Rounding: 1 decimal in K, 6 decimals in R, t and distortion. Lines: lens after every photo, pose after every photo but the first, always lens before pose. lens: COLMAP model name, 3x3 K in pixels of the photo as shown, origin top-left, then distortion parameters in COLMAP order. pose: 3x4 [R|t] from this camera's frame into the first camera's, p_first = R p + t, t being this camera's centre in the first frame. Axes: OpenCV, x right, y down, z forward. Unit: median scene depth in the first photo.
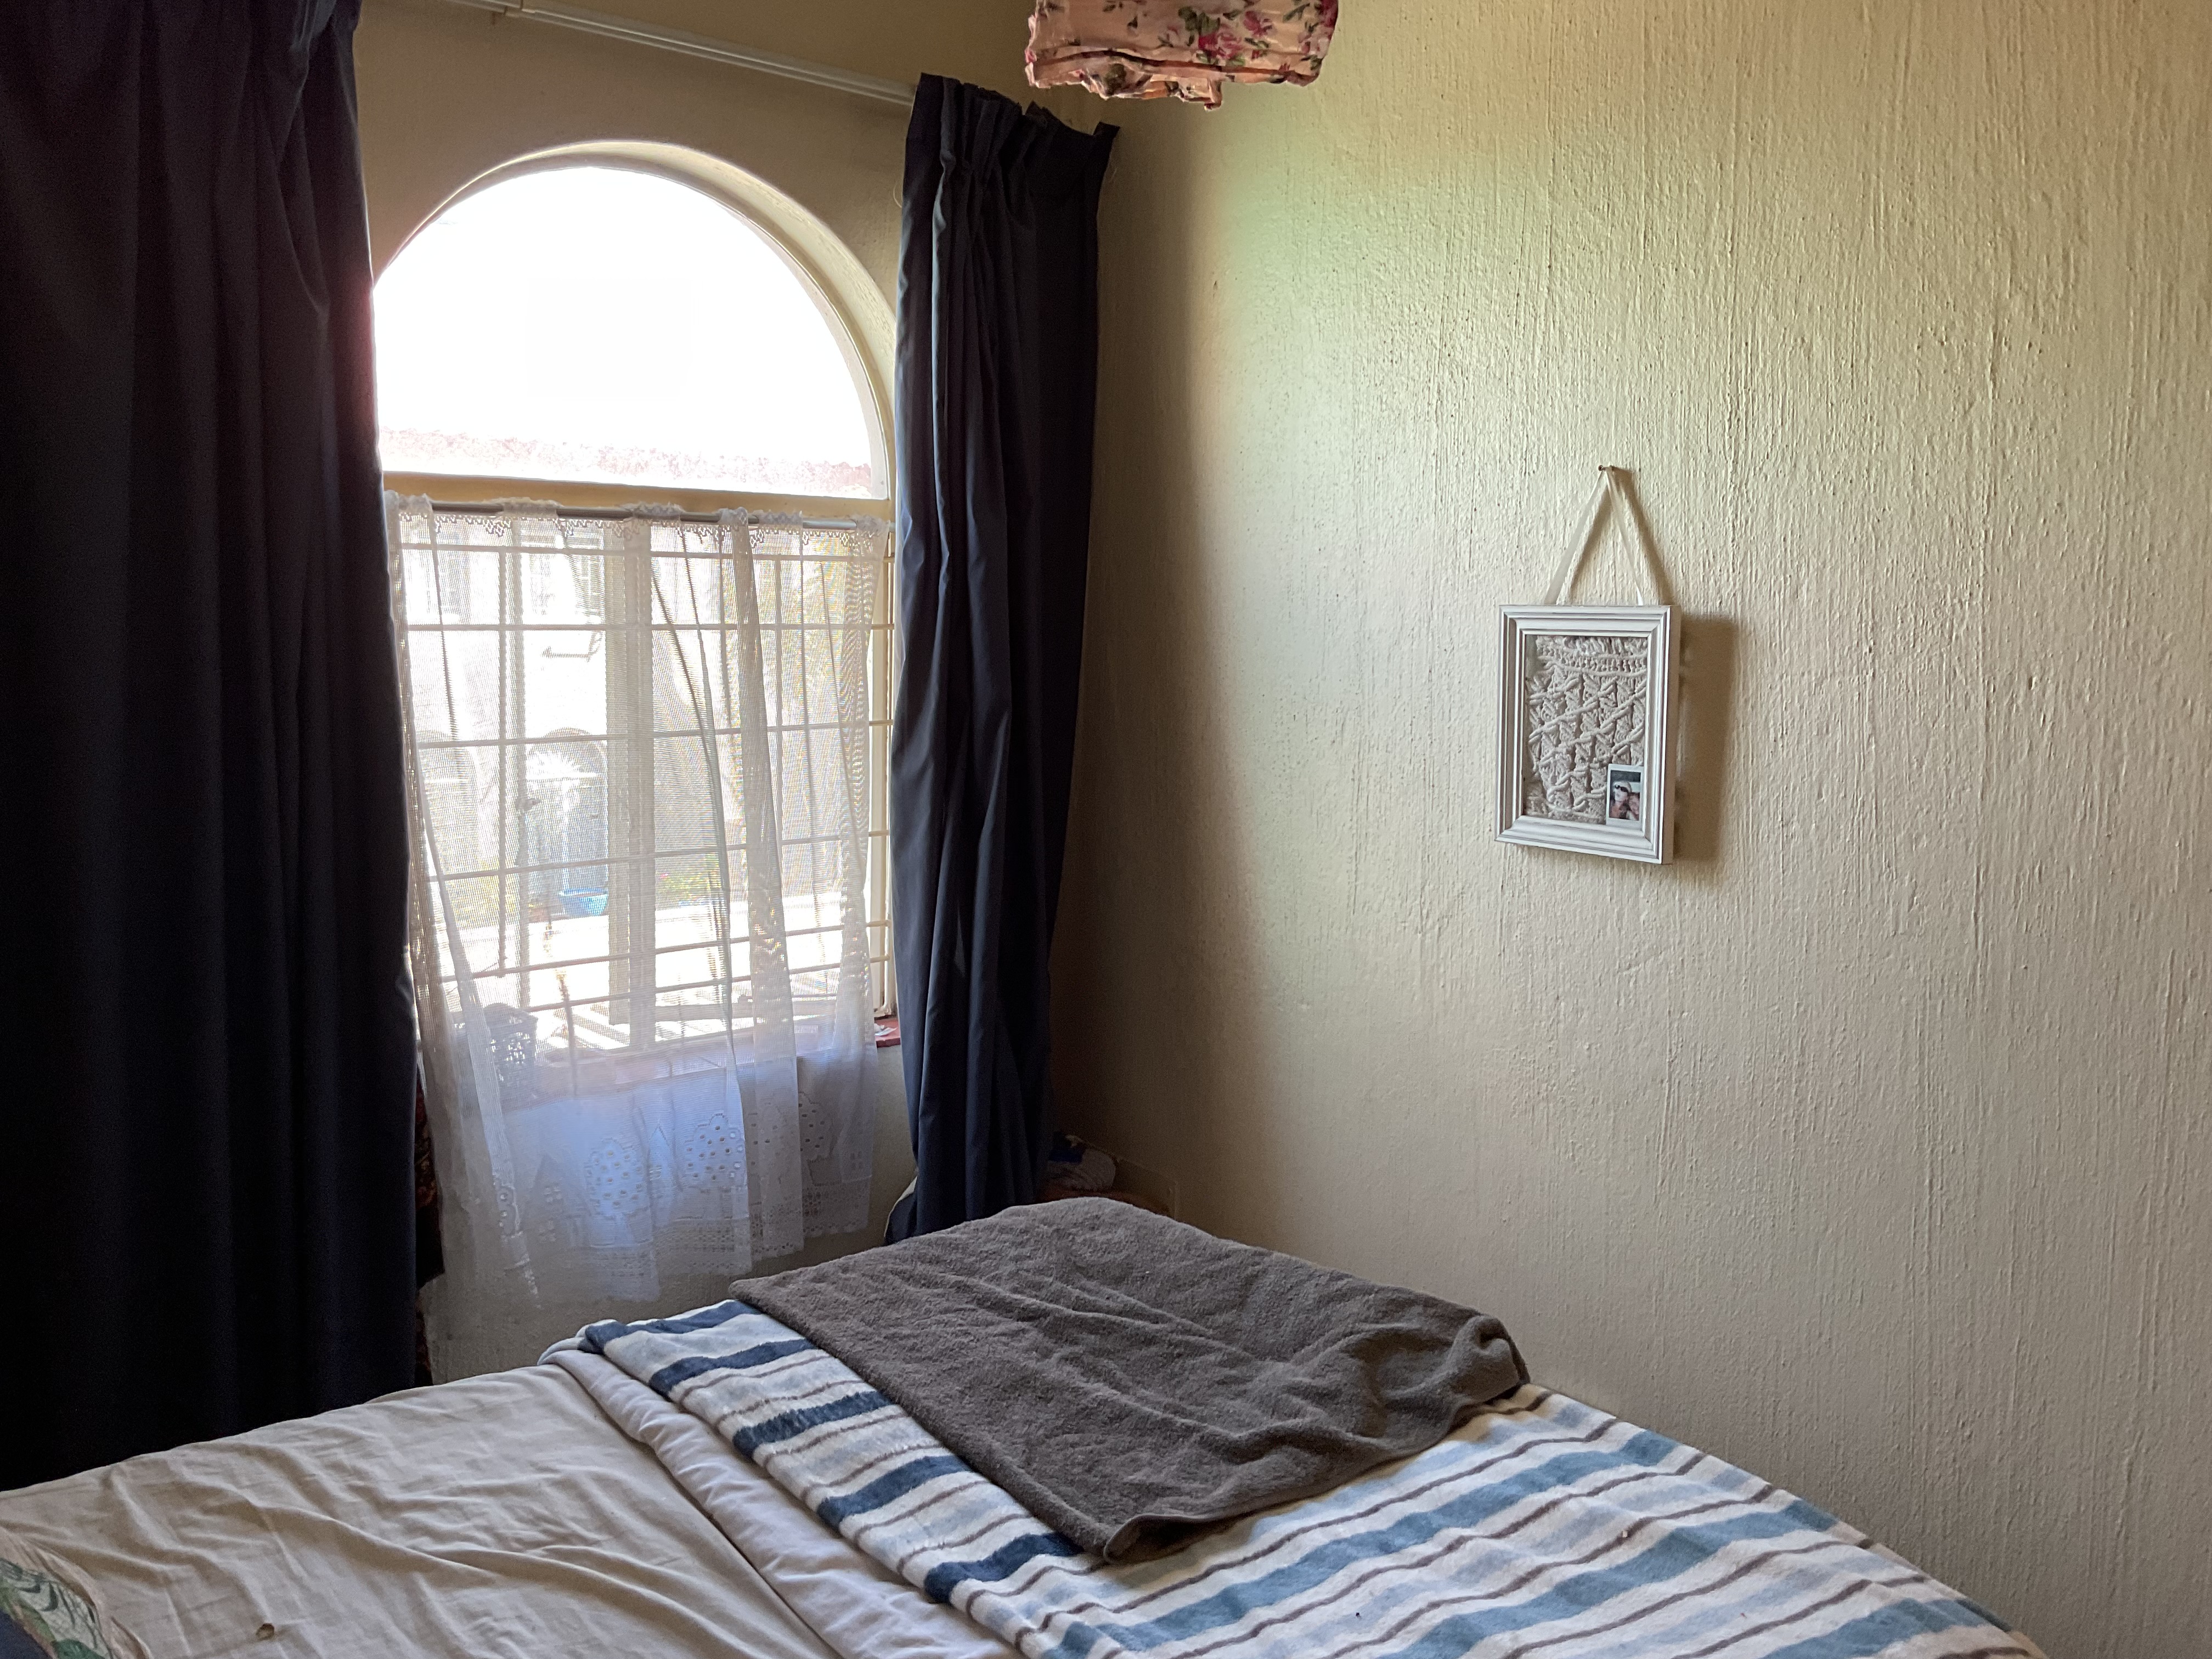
lens RADIAL K [[1821.5, 0, 1082.2], [0, 1821.5, 828.1], [0, 0, 1]] dist [0.083381, -0.155650]
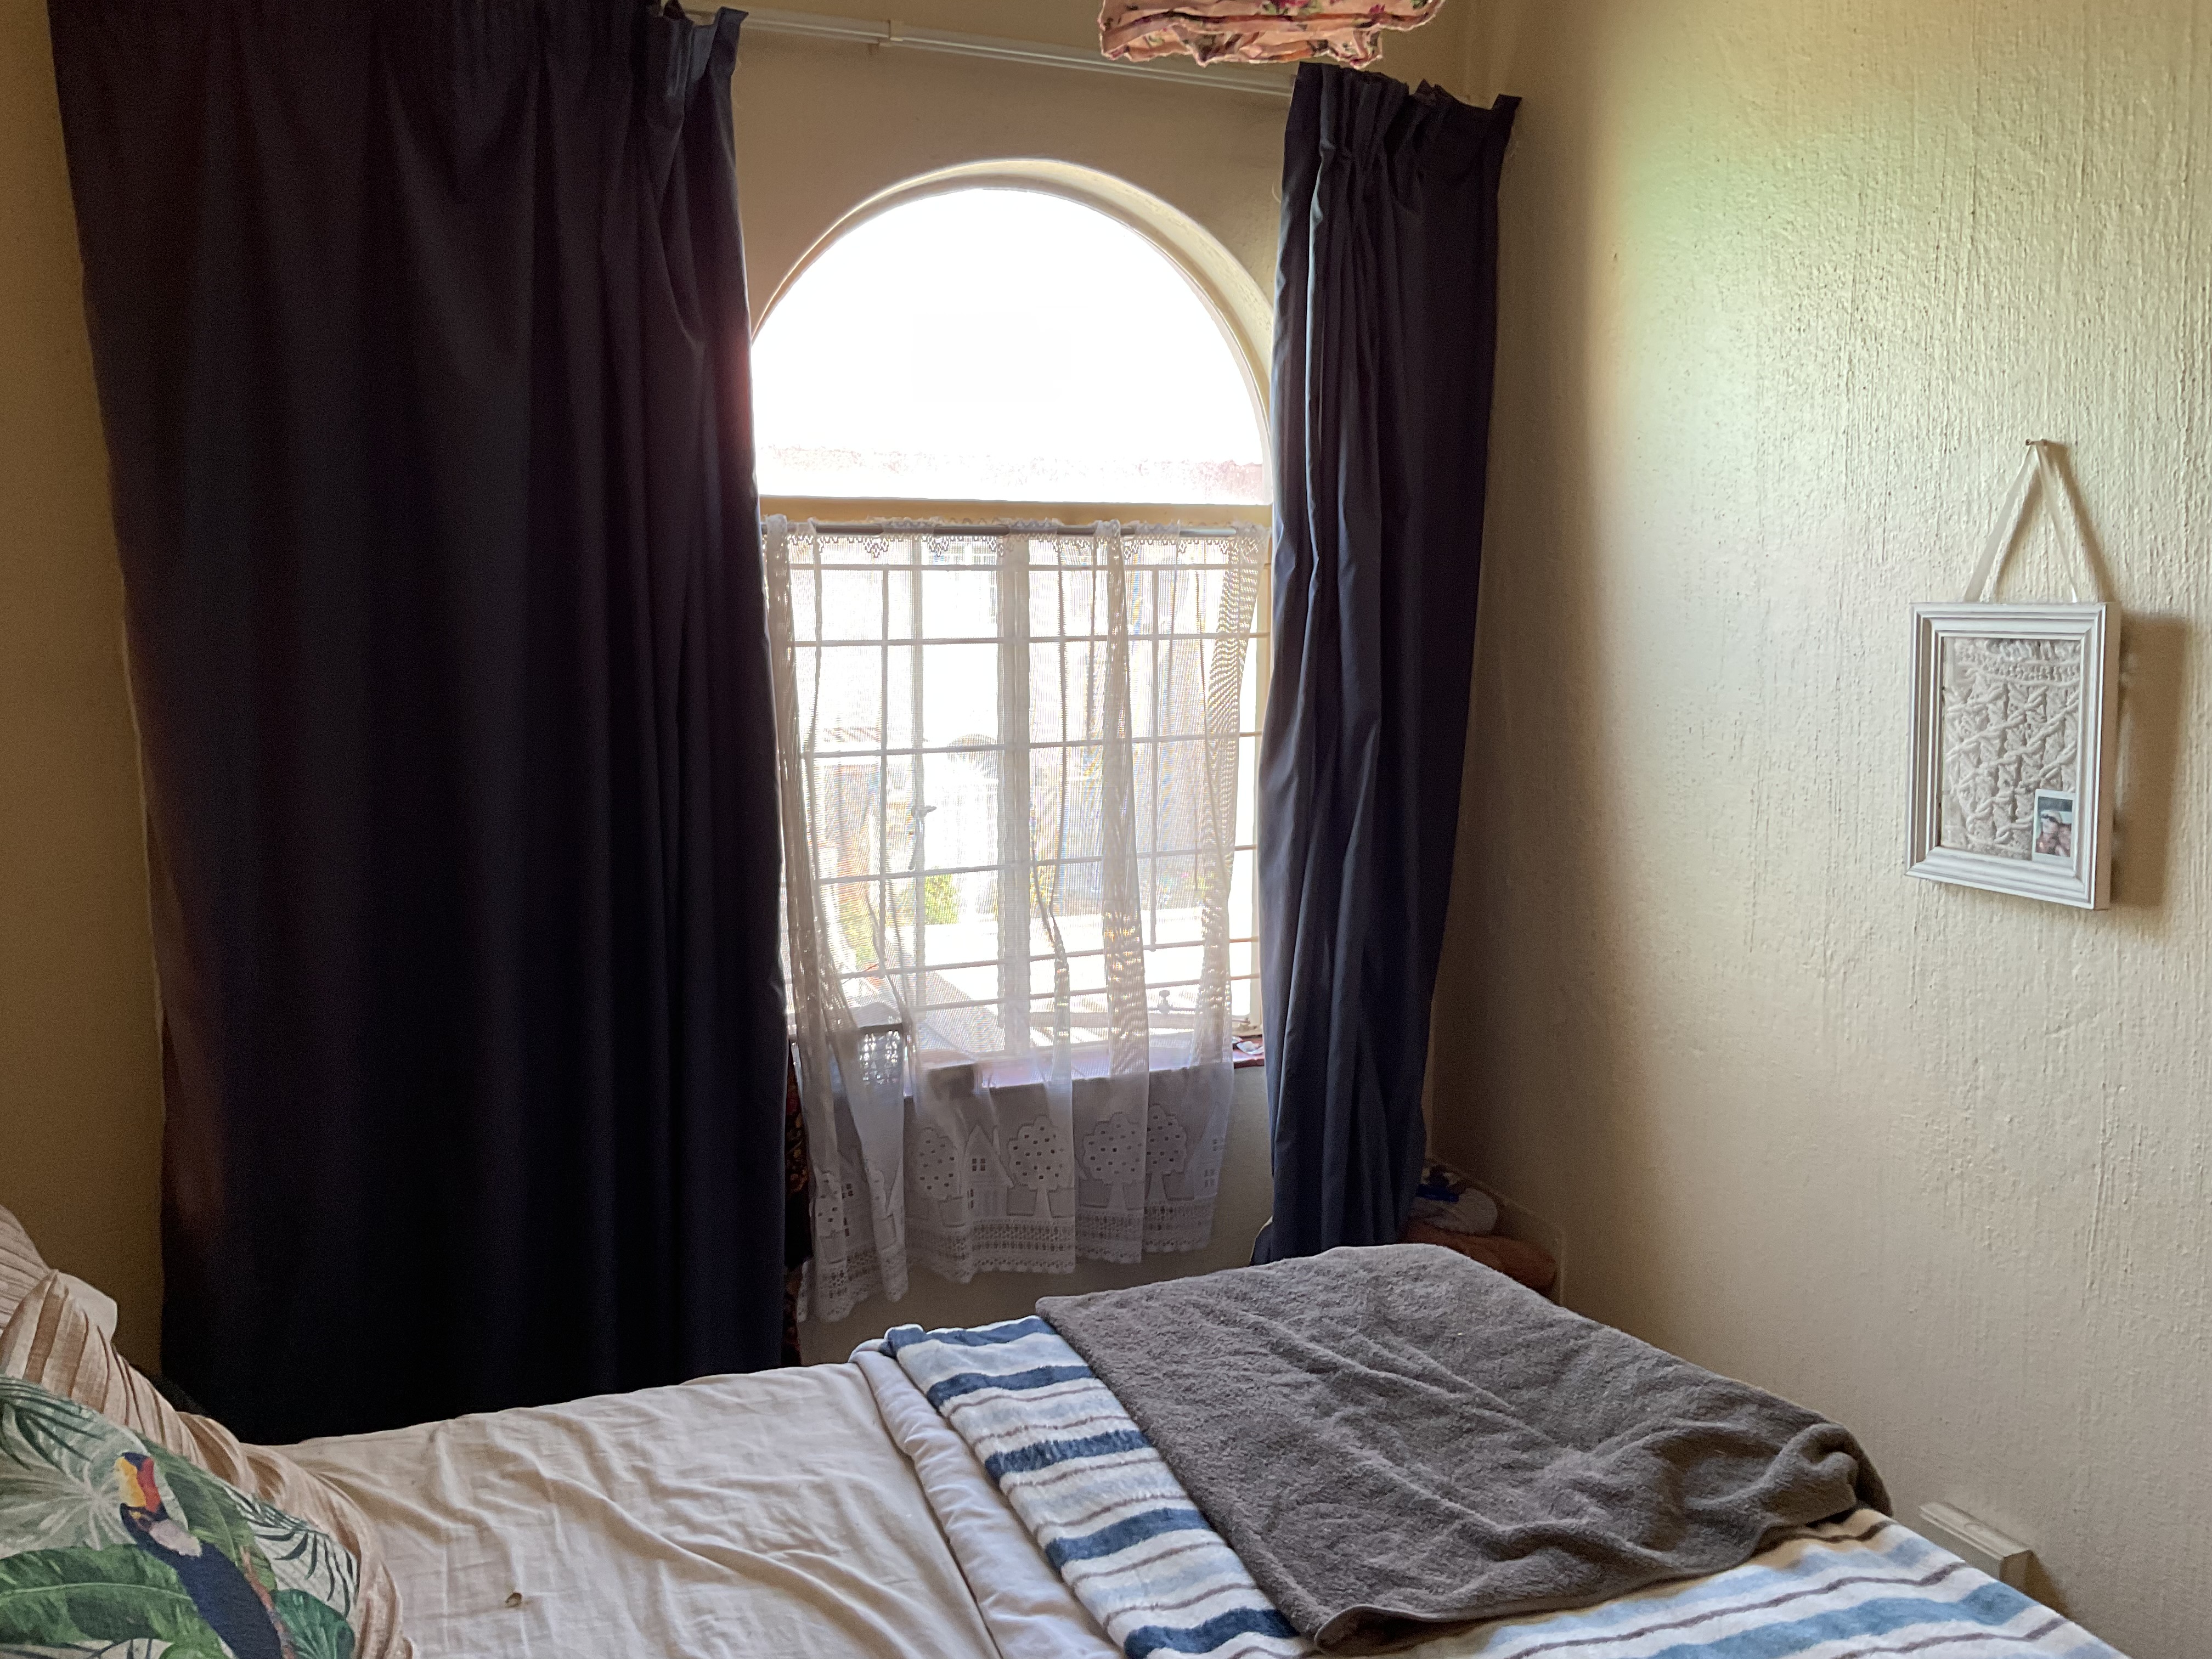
lens RADIAL K [[1821.5, 0, 1114.2], [0, 1821.5, 822.2], [0, 0, 1]] dist [0.083381, -0.155650]
pose [[0.957502, 0.019072, -0.287795, 0.125685], [-0.020421, 0.999790, -0.001688, -0.009454], [0.287702, 0.007494, 0.957691, 0.059722]]
